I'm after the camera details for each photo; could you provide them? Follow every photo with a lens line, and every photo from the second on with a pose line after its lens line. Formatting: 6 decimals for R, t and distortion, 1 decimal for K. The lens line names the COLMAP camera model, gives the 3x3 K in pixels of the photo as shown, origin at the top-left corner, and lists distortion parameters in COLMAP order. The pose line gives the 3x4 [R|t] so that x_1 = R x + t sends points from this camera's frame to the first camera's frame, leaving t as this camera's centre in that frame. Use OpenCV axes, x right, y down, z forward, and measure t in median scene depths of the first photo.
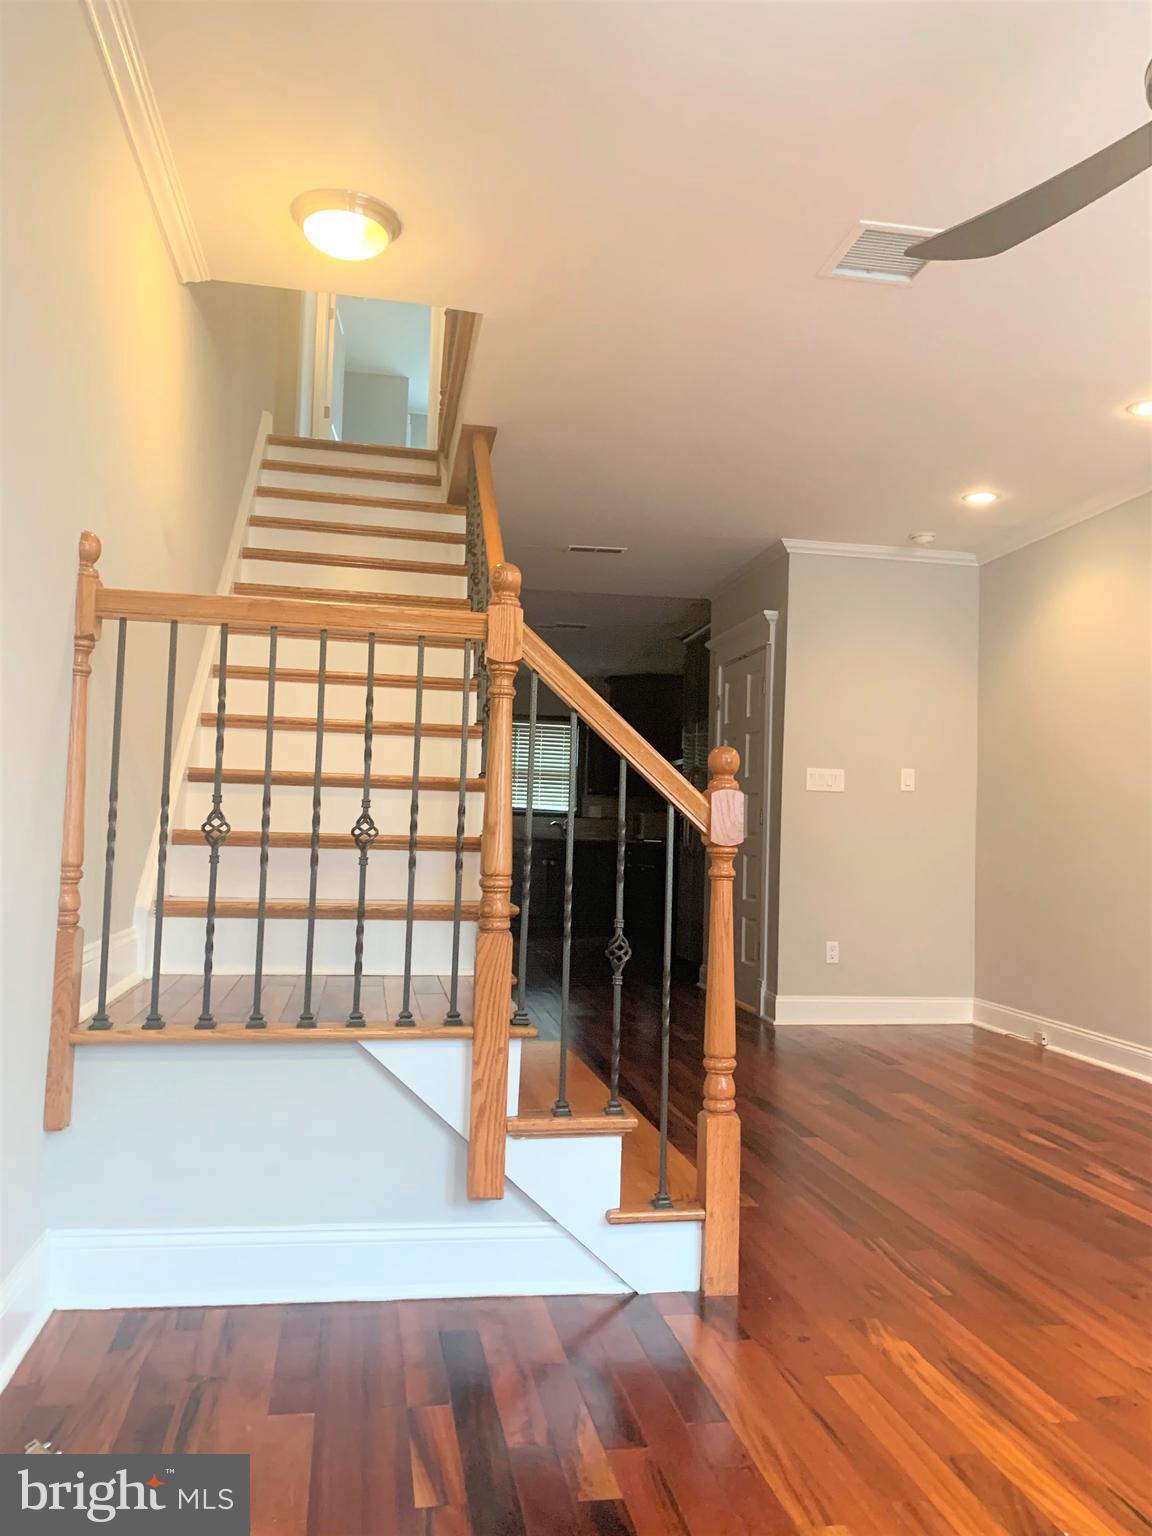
lens RADIAL K [[1161.2, 0, 582.4], [0, 1161.2, 775.0], [0, 0, 1]] dist [0.035322, -0.039638]
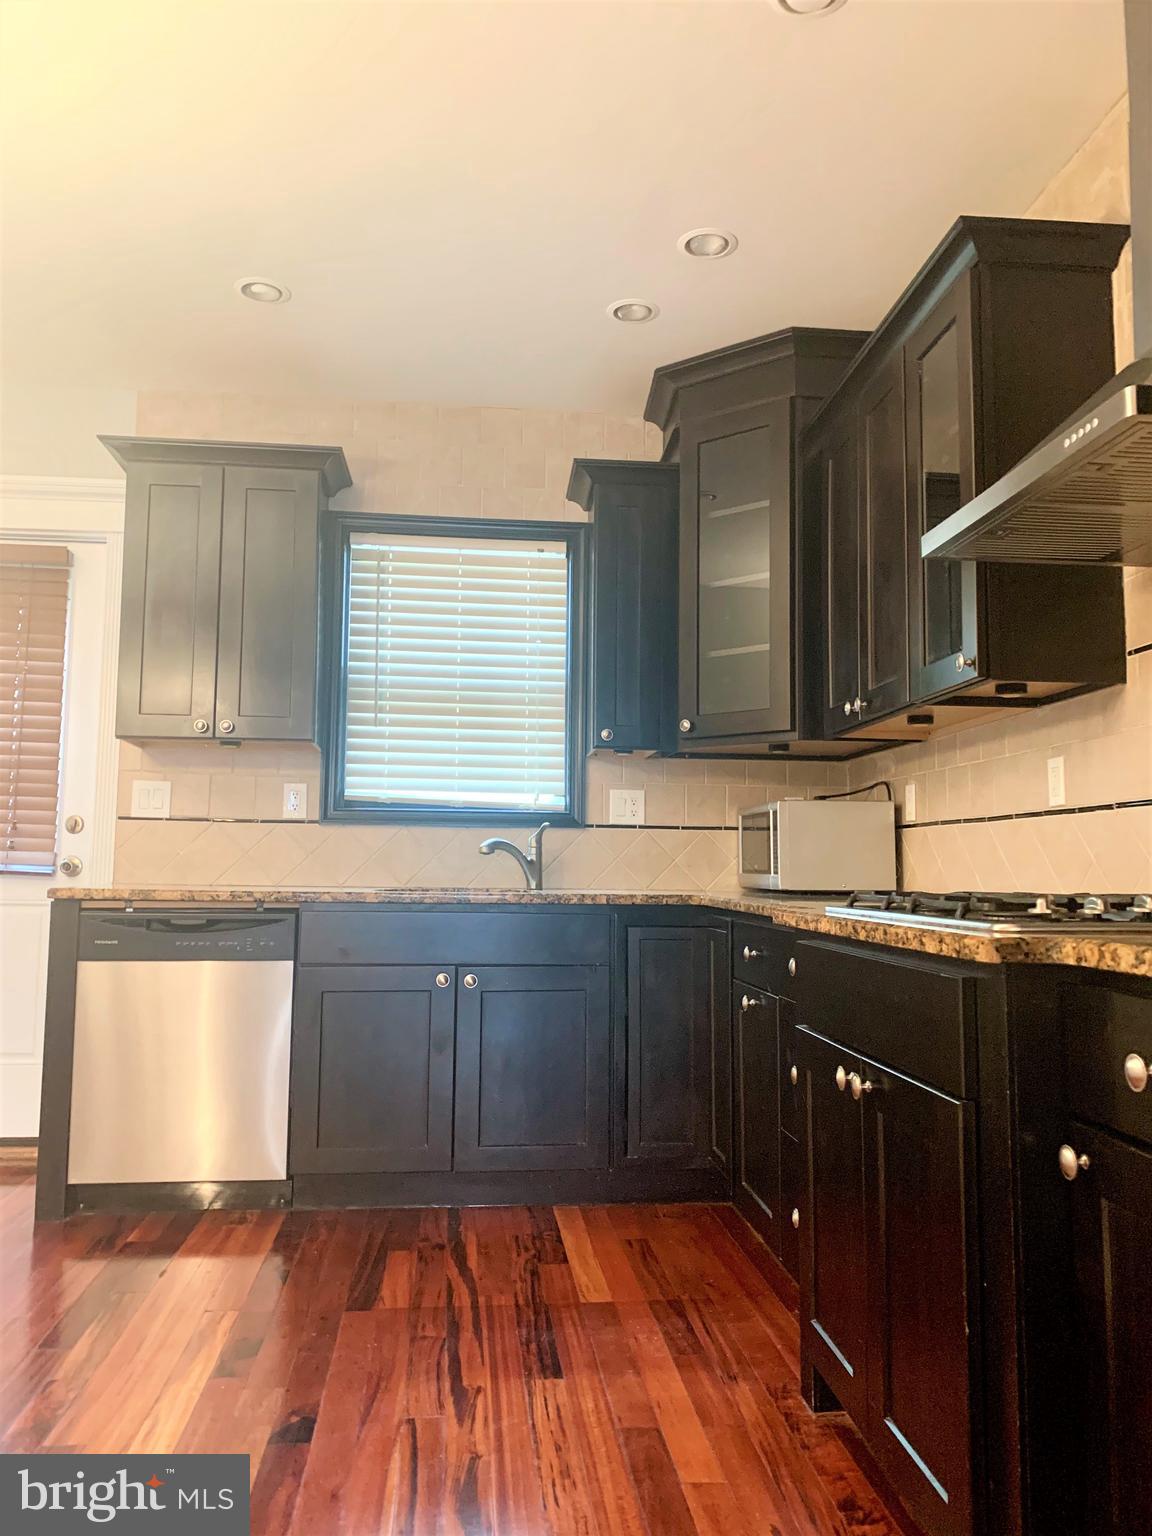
lens RADIAL K [[1157.3, 0, 576.0], [0, 1157.3, 768.0], [0, 0, 1]] dist [0.035362, -0.041661]
pose [[0.996210, -0.029131, -0.081952, 0.066918], [0.026895, 0.999239, -0.028256, 0.087201], [0.082712, 0.025945, 0.996236, 1.931044]]
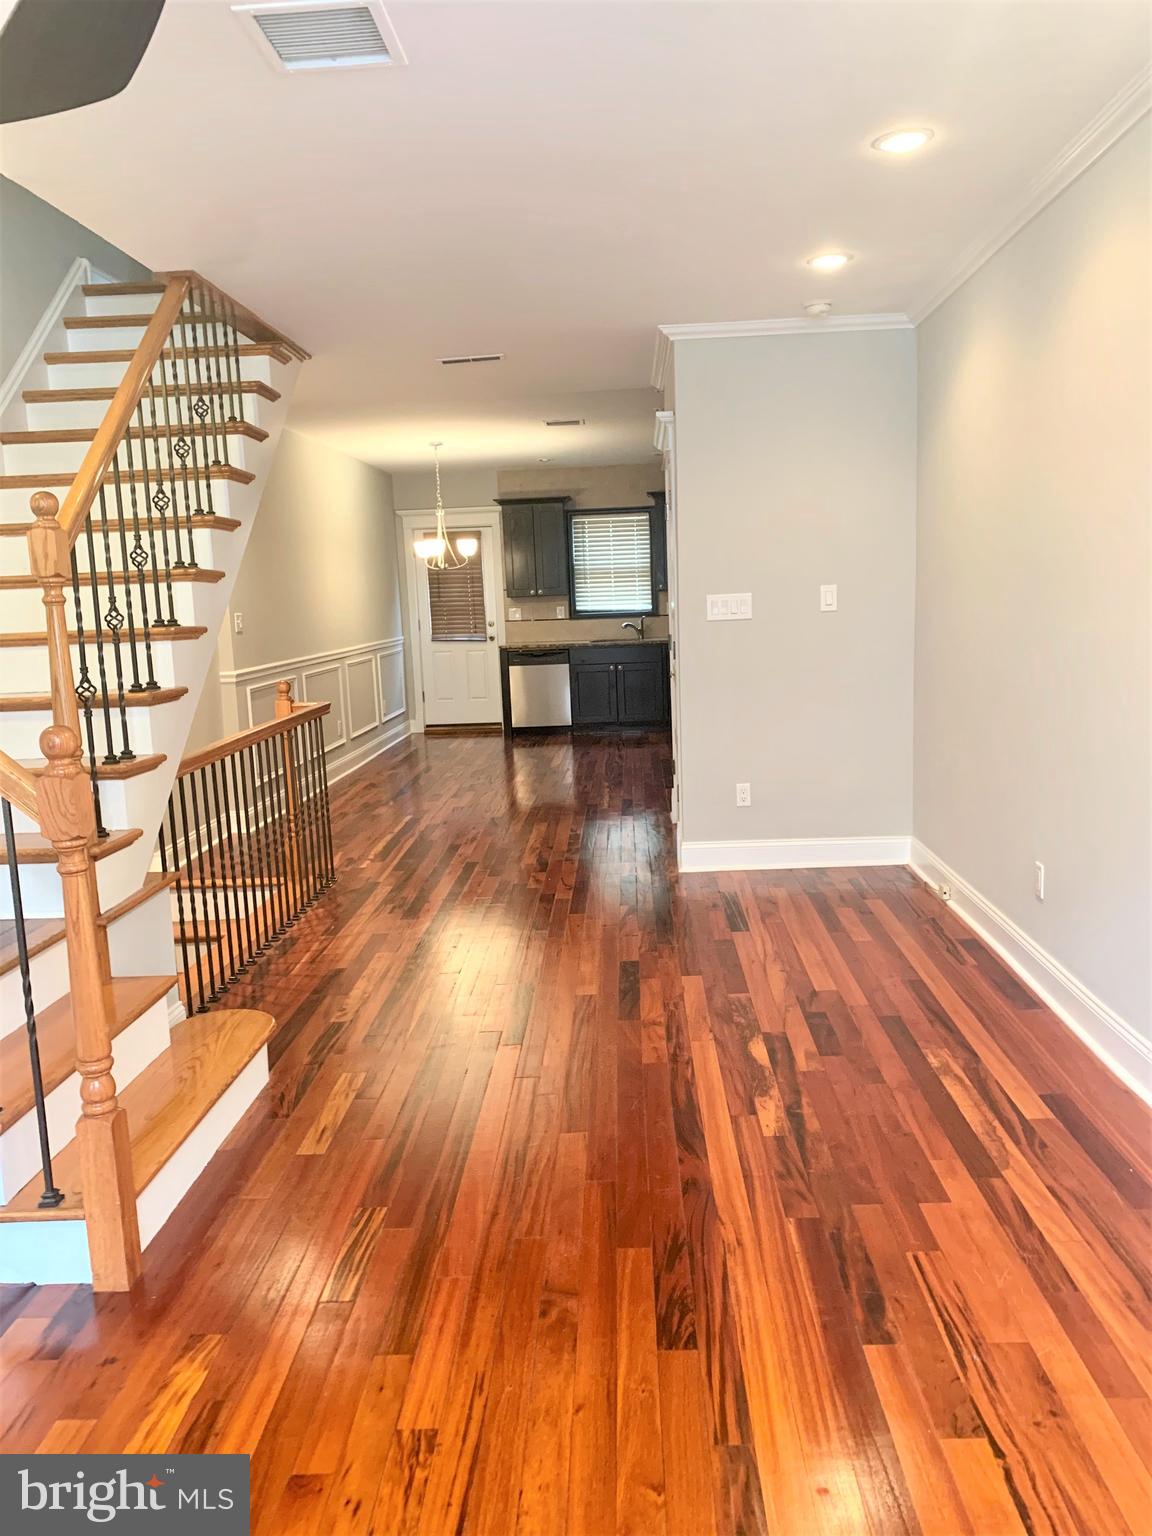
lens RADIAL K [[1161.2, 0, 582.4], [0, 1161.2, 775.0], [0, 0, 1]] dist [0.035322, -0.039638]
pose [[0.971752, -0.034750, -0.233431, 0.445496], [0.082265, 0.976940, 0.197027, -0.079543], [0.221202, -0.210665, 0.952203, 0.151076]]
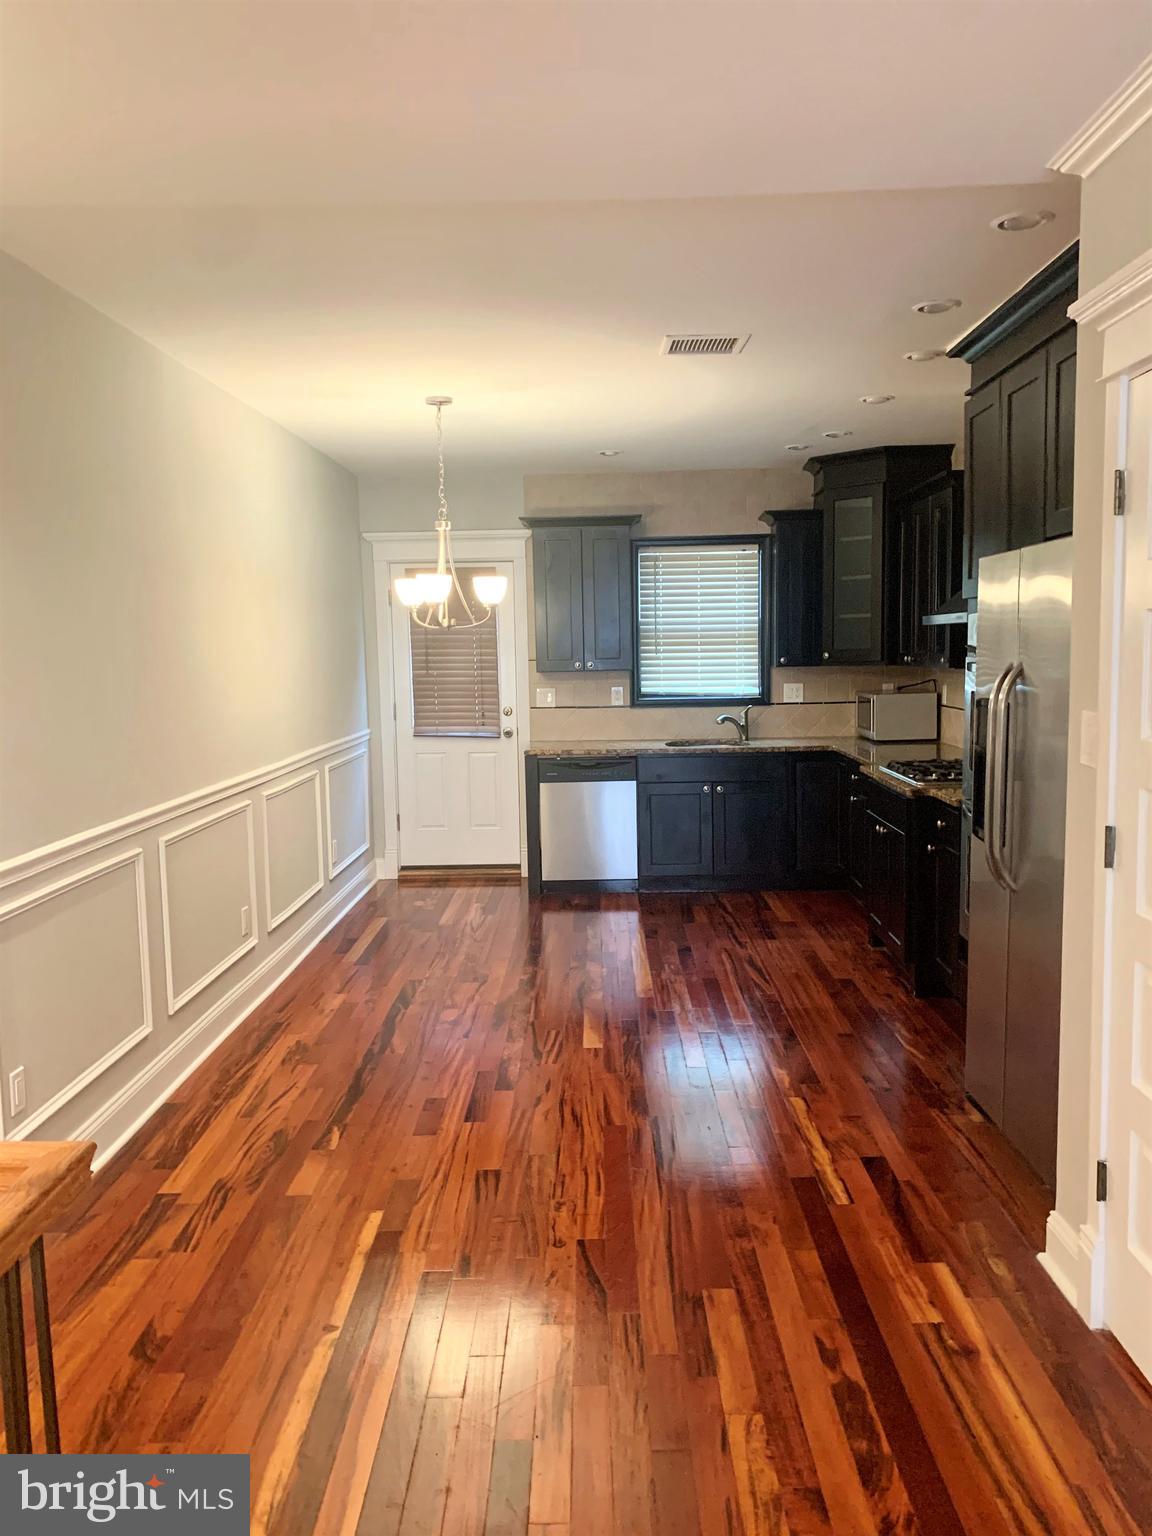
lens RADIAL K [[1161.2, 0, 582.4], [0, 1161.2, 775.0], [0, 0, 1]] dist [0.035322, -0.039638]
pose [[0.979387, -0.027422, -0.200121, 0.065999], [0.059279, 0.986137, 0.154983, -0.075763], [0.193097, -0.163651, 0.967436, 1.102544]]
